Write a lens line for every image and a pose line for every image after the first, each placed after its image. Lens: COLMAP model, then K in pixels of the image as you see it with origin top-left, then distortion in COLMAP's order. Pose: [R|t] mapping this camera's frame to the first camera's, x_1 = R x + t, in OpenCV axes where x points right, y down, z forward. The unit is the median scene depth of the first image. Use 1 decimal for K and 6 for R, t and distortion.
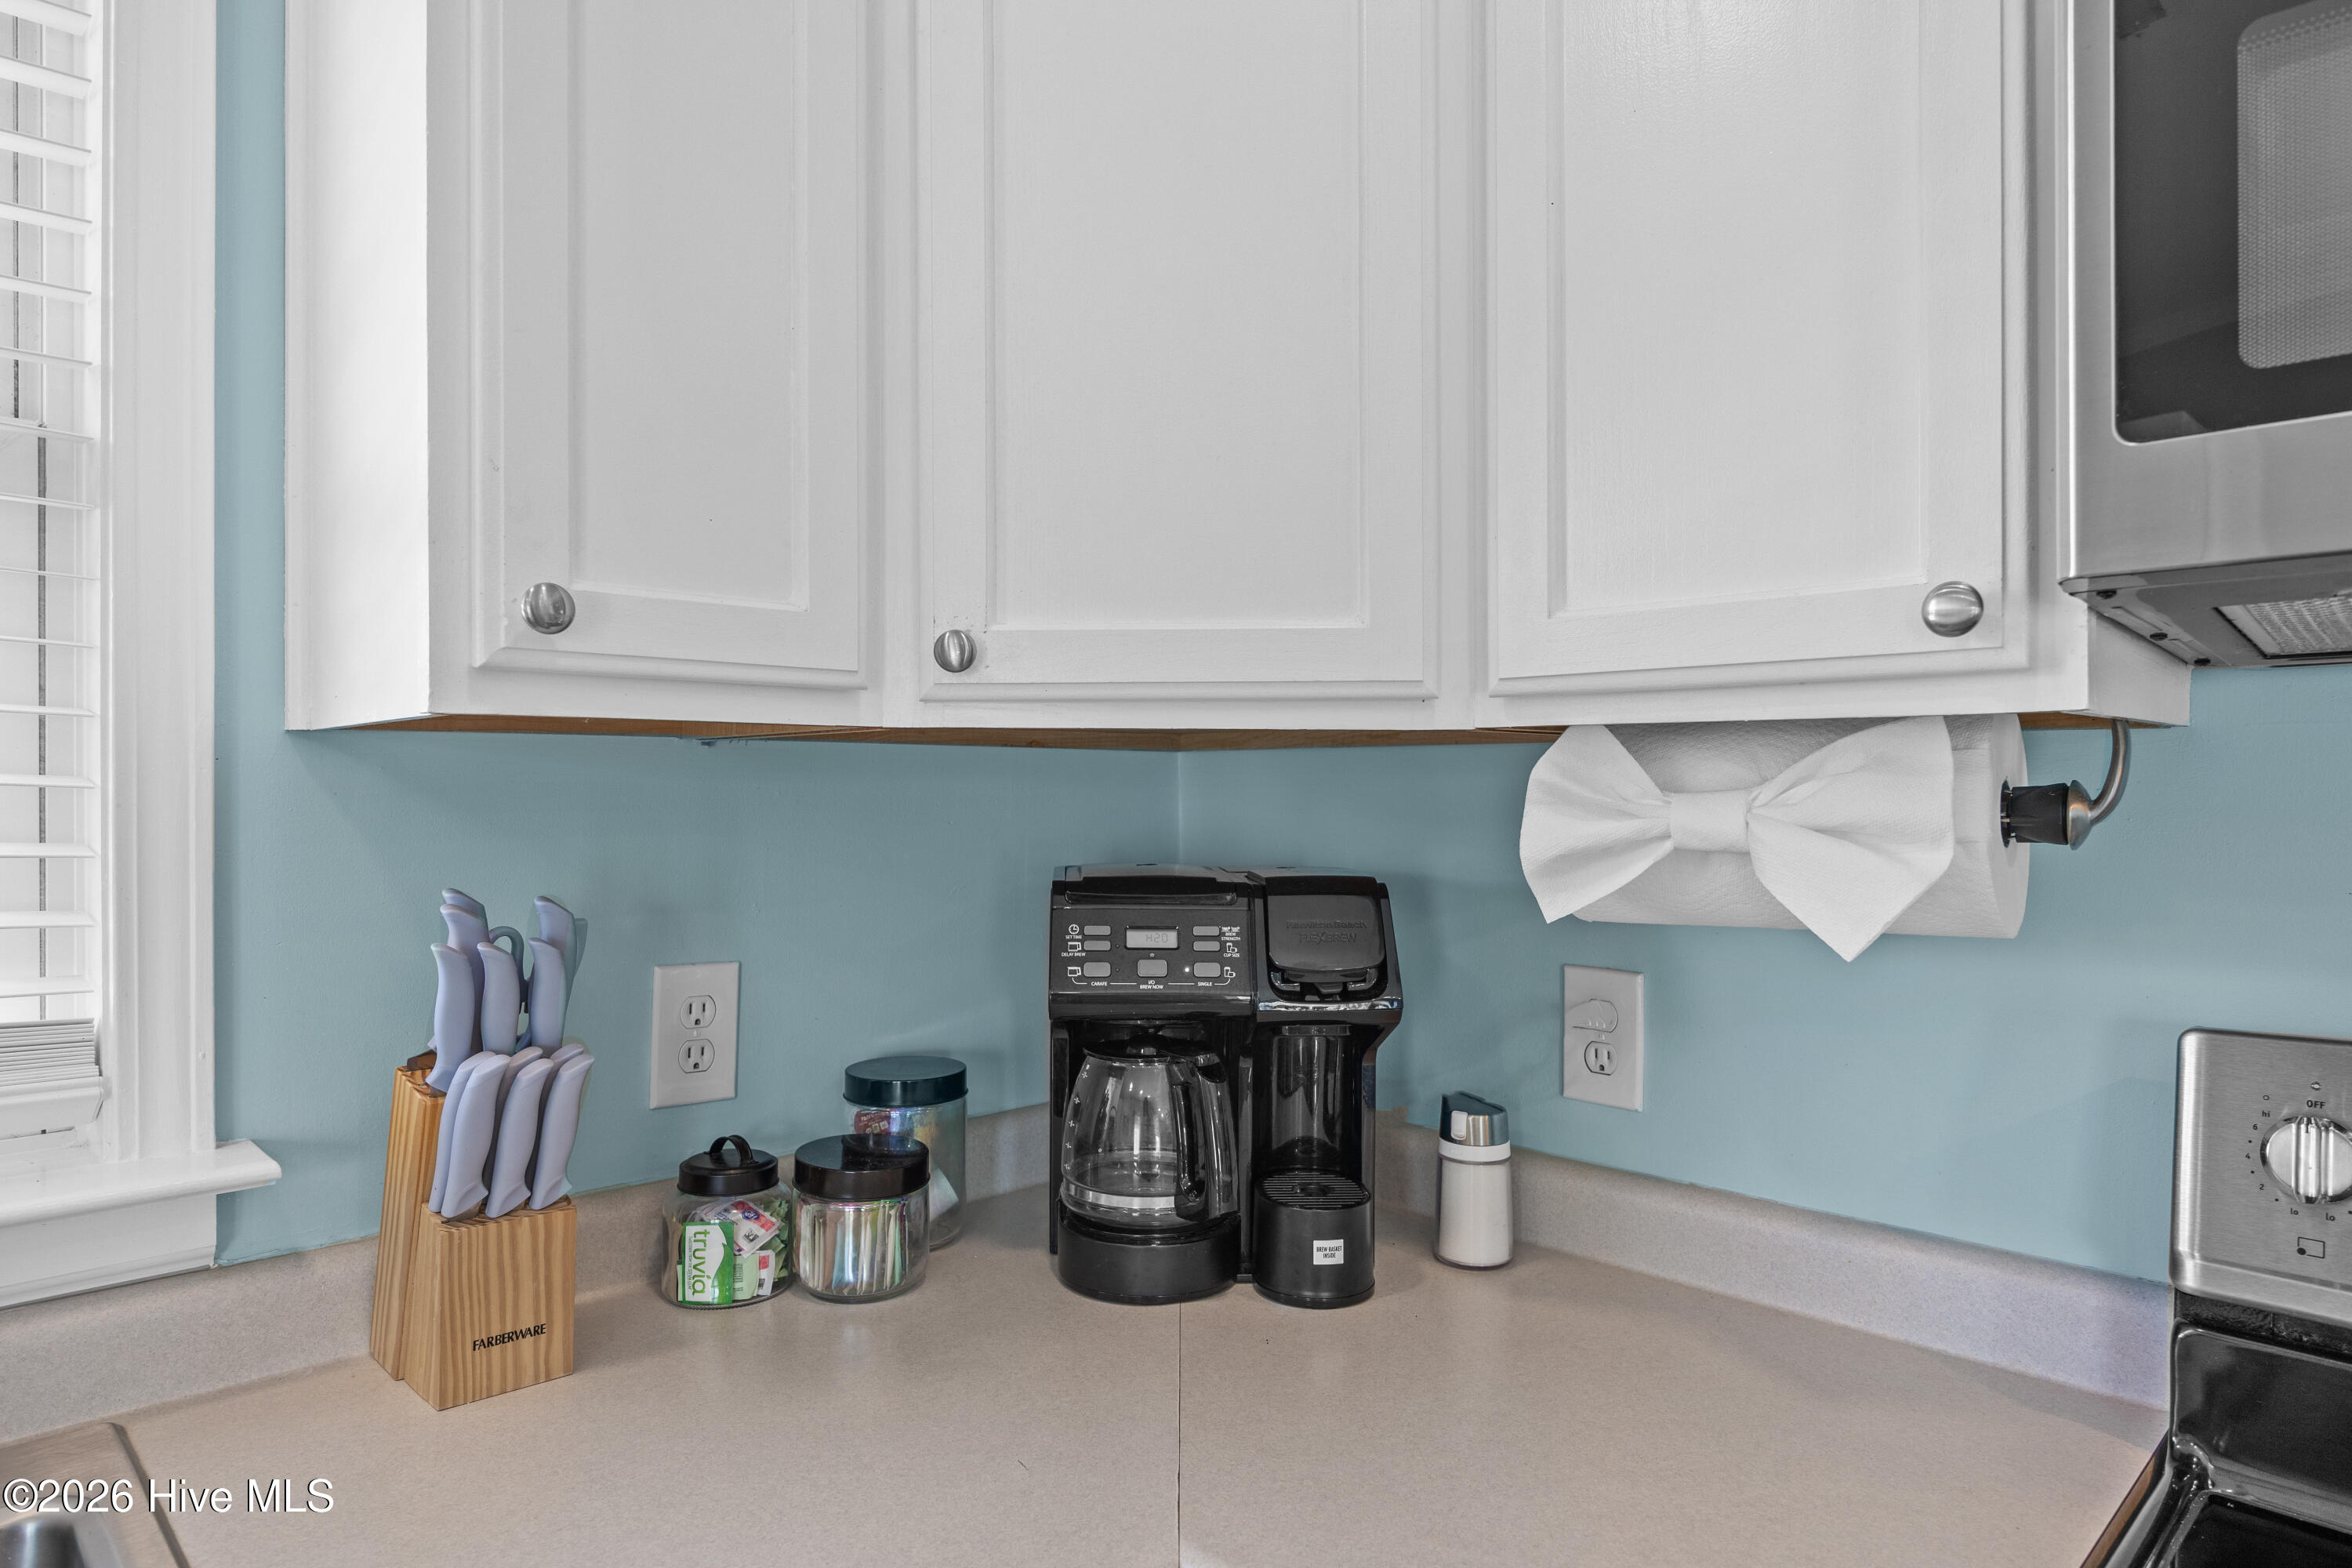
lens RADIAL K [[1411.5, 0, 1175.2], [0, 1411.5, 776.1], [0, 0, 1]] dist [0.006591, 0.000413]
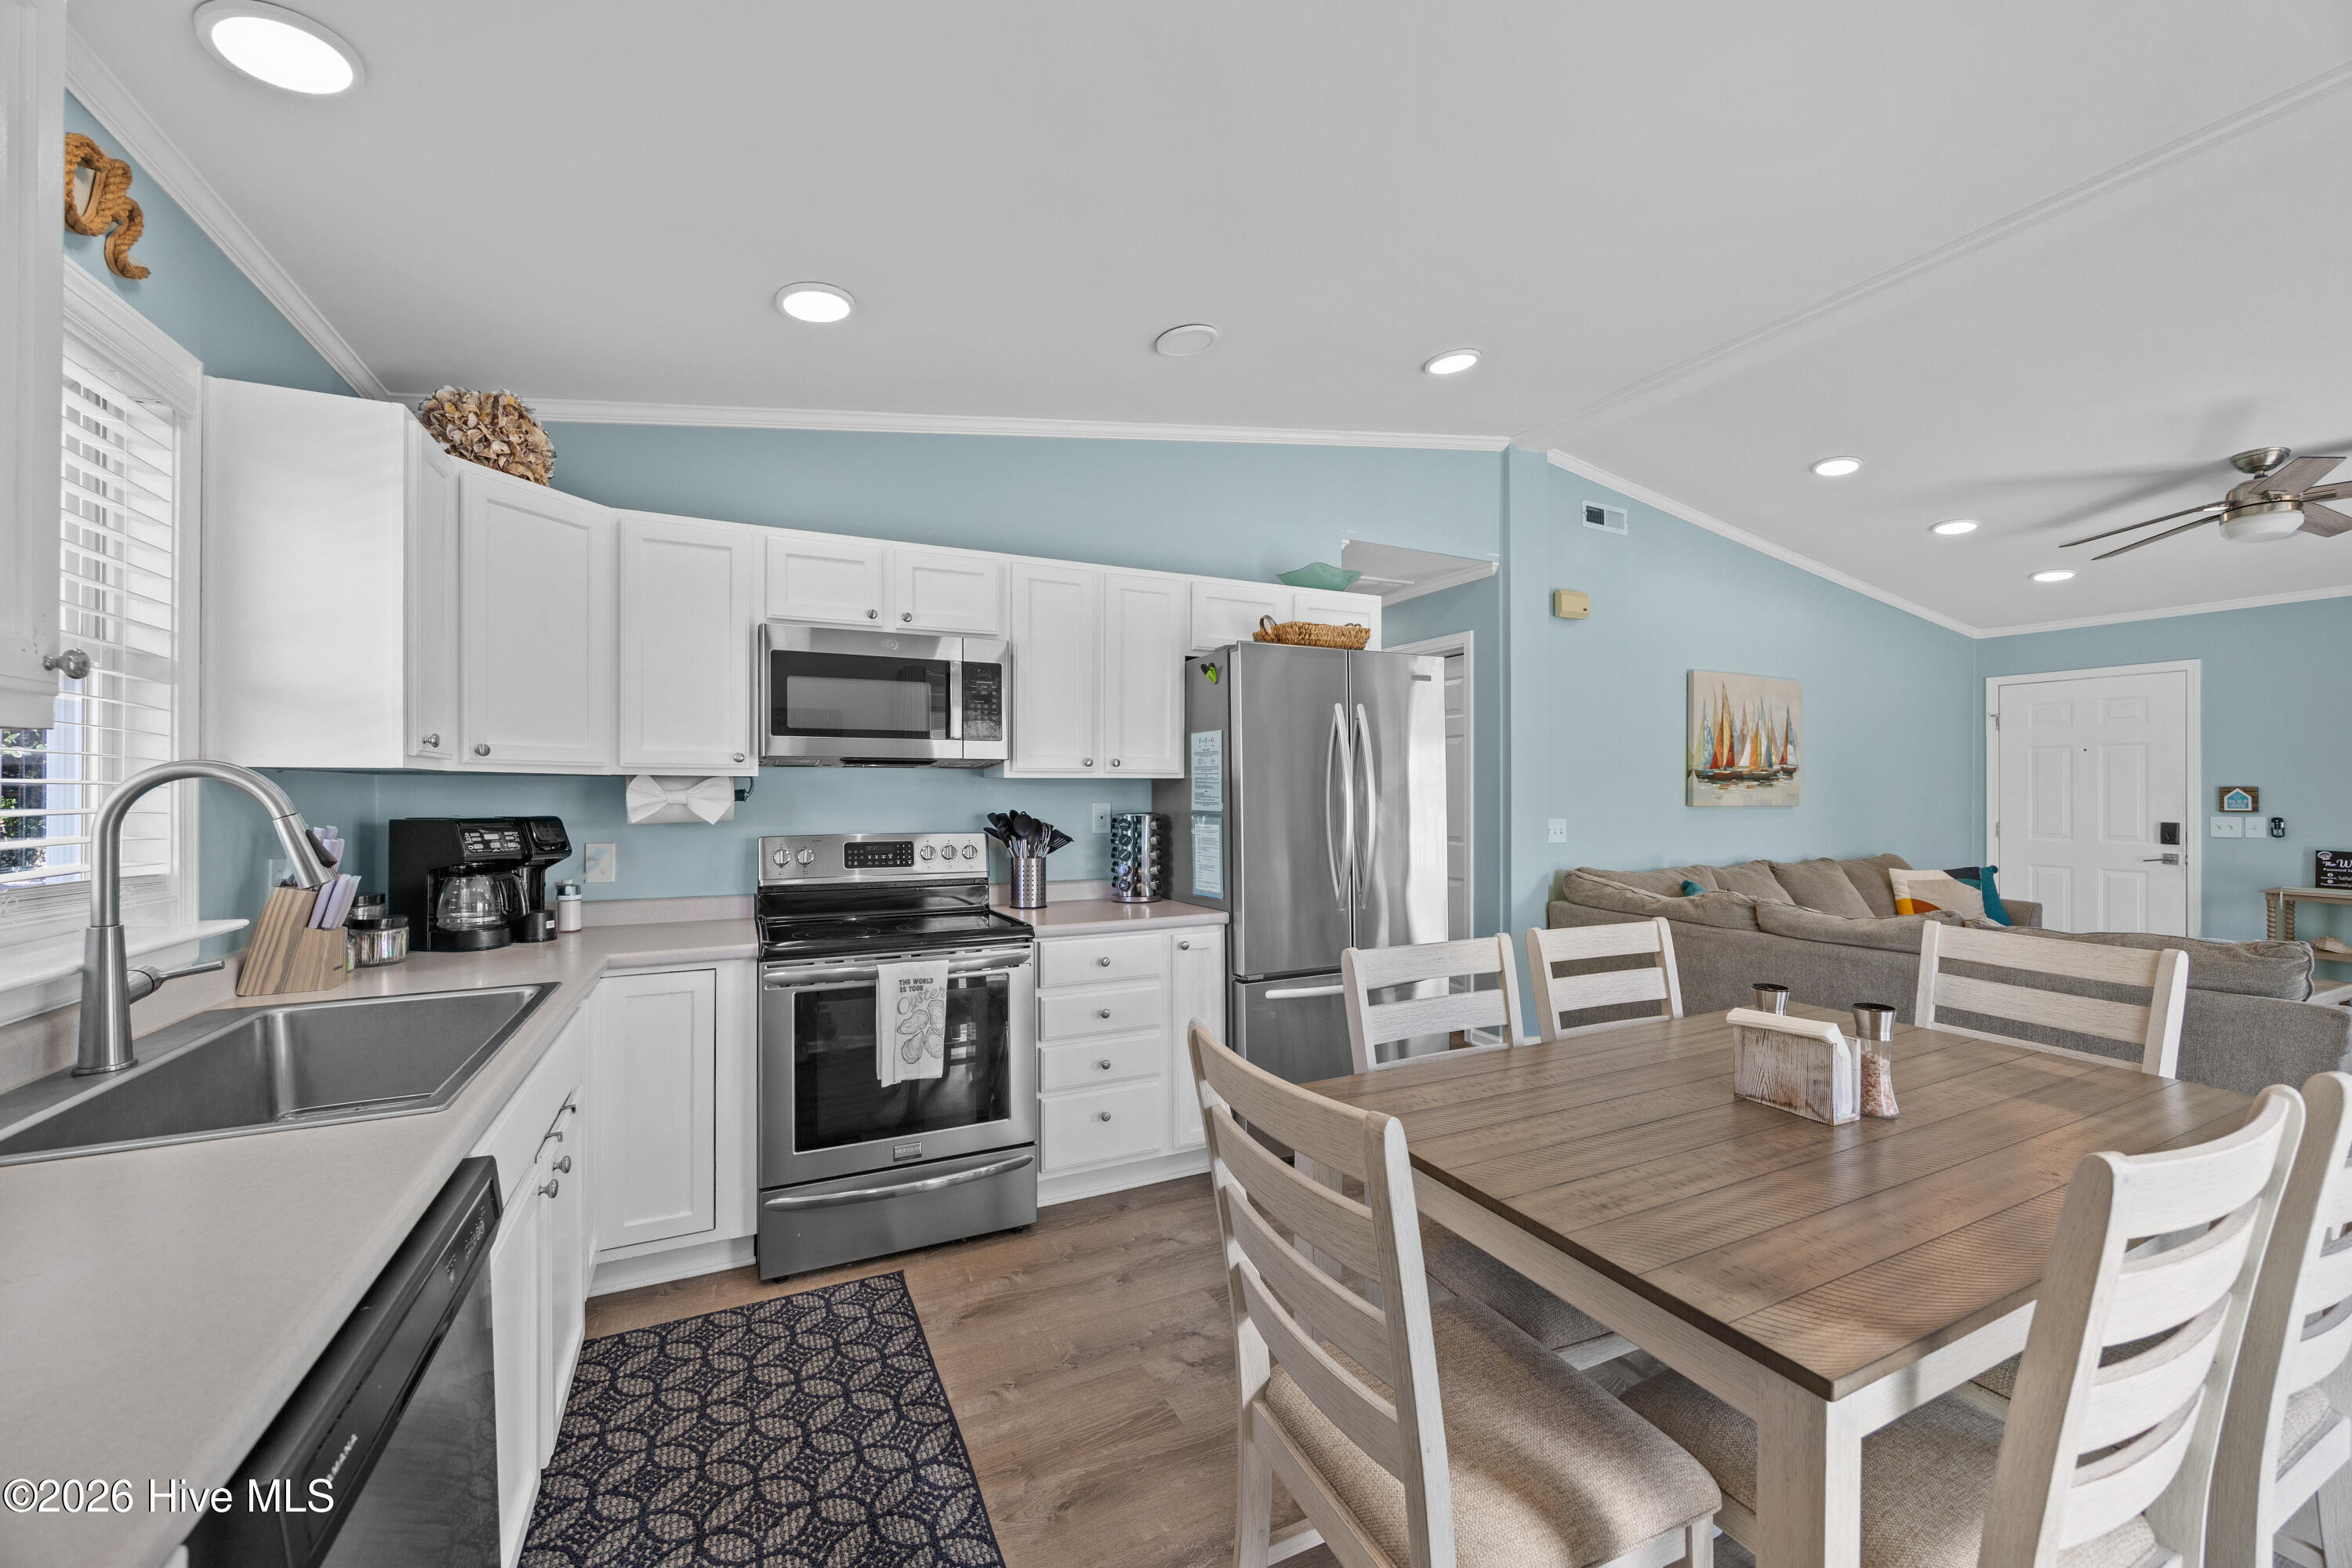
lens RADIAL K [[908.9, 0, 1176.4], [0, 908.9, 789.0], [0, 0, 1]] dist [-0.003230, -0.000470]
pose [[0.306654, 0.007594, 0.951791, -1.787572], [-0.006148, 0.999963, -0.005997, 0.010685], [-0.951801, -0.004013, 0.306690, -1.333888]]
